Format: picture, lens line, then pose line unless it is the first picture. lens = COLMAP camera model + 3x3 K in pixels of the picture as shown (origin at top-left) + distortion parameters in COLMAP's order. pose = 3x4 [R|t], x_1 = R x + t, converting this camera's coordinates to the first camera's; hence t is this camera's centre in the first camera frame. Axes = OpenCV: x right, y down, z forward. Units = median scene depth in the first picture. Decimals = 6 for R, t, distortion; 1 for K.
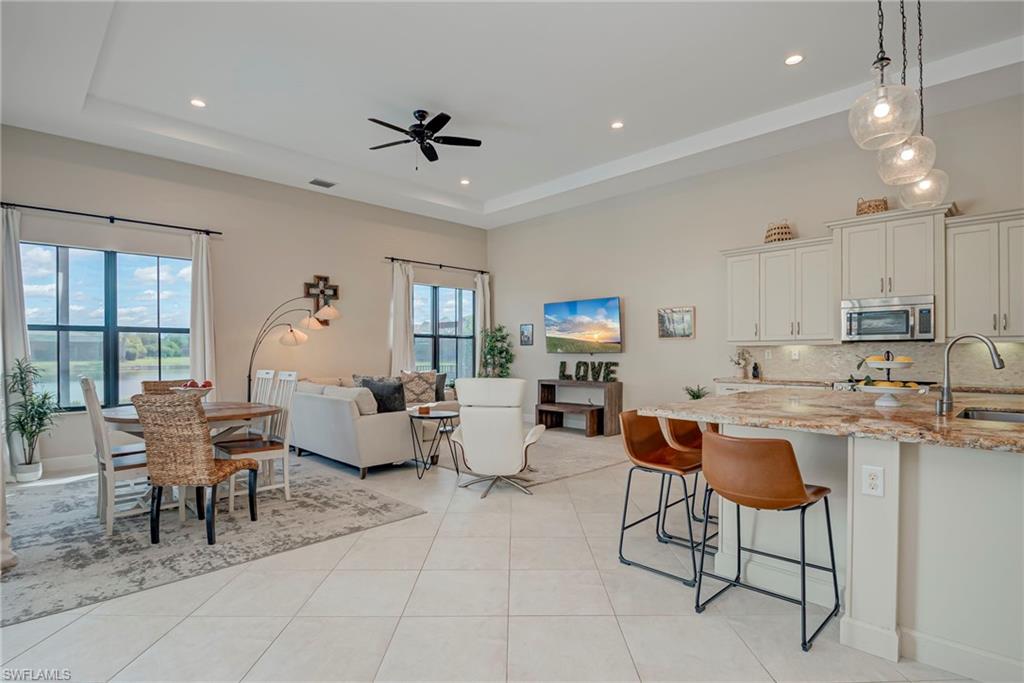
lens RADIAL K [[516.3, 0, 513.1], [0, 516.3, 356.3], [0, 0, 1]] dist [0.002214, -0.015376]
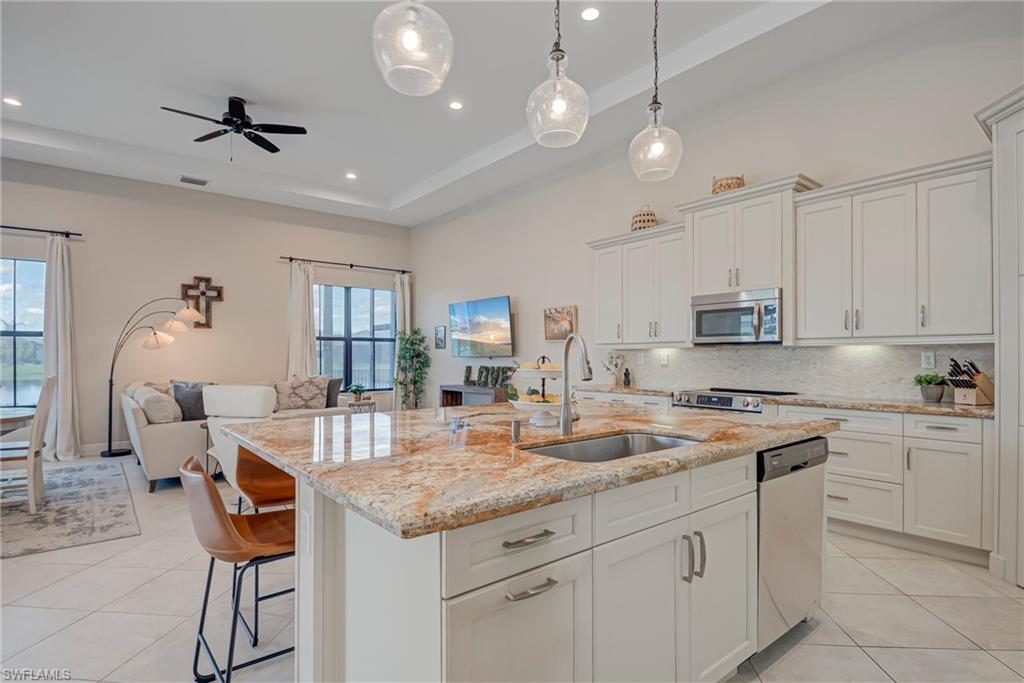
lens RADIAL K [[523.7, 0, 517.2], [0, 523.7, 355.4], [0, 0, 1]] dist [-0.001956, -0.002148]
pose [[0.995889, 0.000896, -0.090573, 0.310140], [-0.001597, 0.999969, -0.007662, -0.002167], [0.090563, 0.007775, 0.995860, 0.080226]]
